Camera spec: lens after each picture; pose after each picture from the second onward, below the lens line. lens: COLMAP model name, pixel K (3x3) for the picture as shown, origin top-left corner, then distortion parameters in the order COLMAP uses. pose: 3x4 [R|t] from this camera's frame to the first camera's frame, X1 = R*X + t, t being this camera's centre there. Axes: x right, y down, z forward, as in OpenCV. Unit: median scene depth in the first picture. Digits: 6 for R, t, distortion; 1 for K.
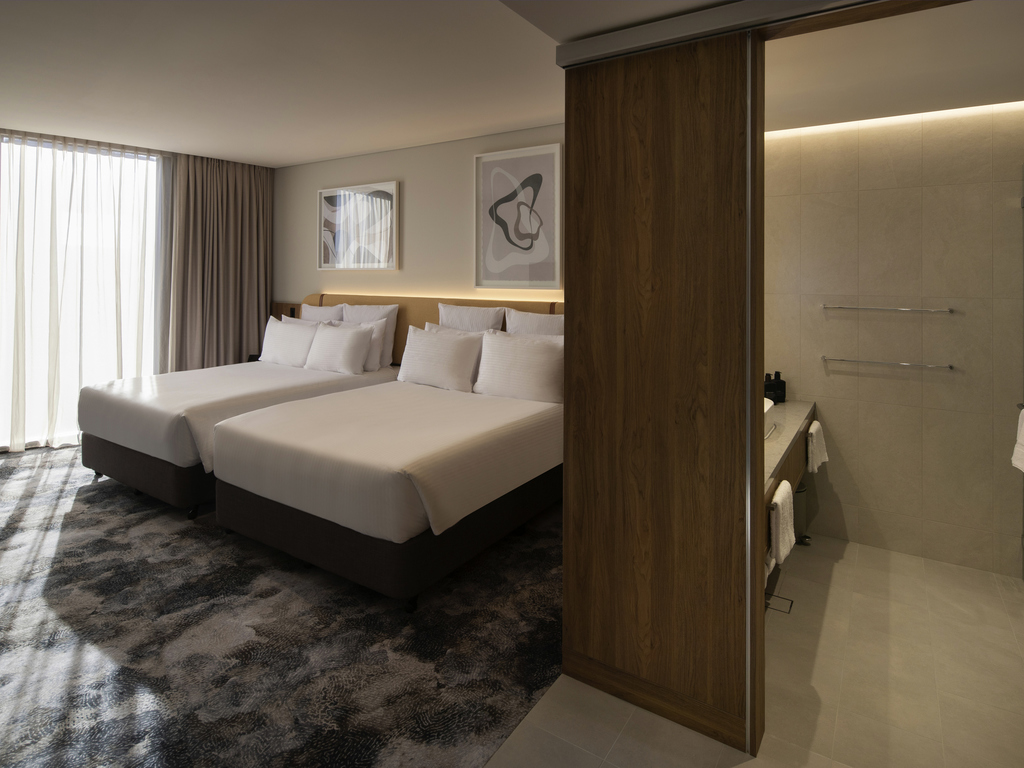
lens RADIAL K [[569.0, 0, 510.2], [0, 569.0, 356.3], [0, 0, 1]] dist [-0.000412, -0.004133]
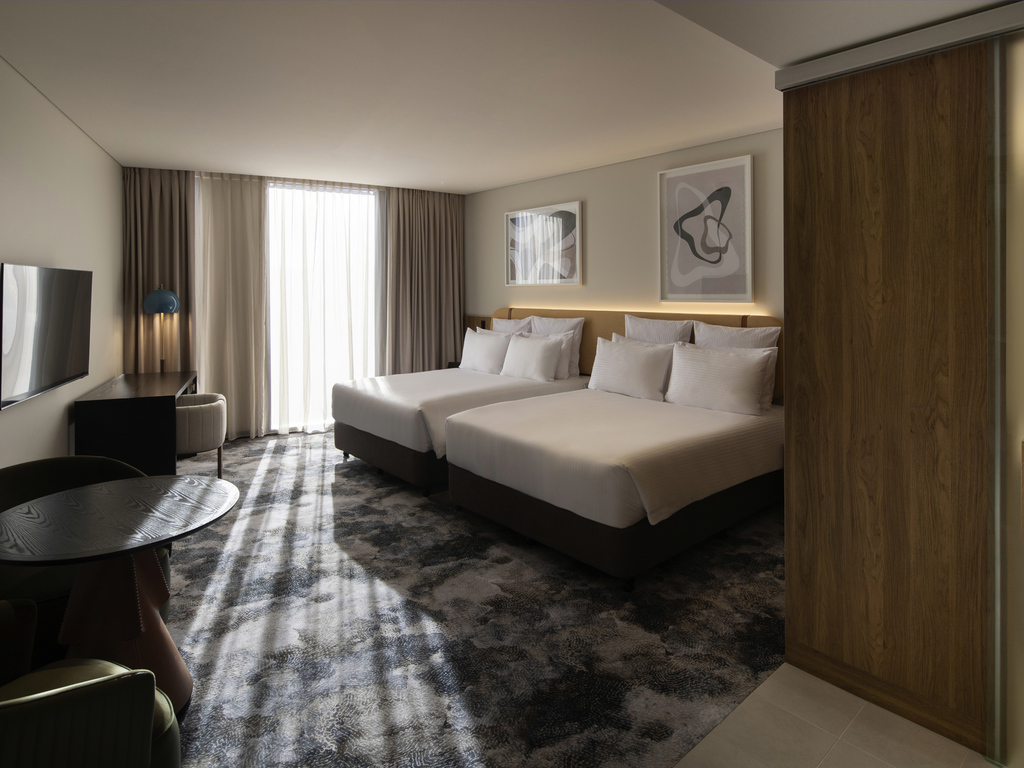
lens RADIAL K [[569.0, 0, 510.2], [0, 569.0, 356.3], [0, 0, 1]] dist [-0.000412, -0.004133]
pose [[0.961507, 0.020619, -0.274007, -0.097319], [-0.027486, 0.999396, -0.021246, 0.018867], [0.273404, 0.027960, 0.961493, -0.139288]]
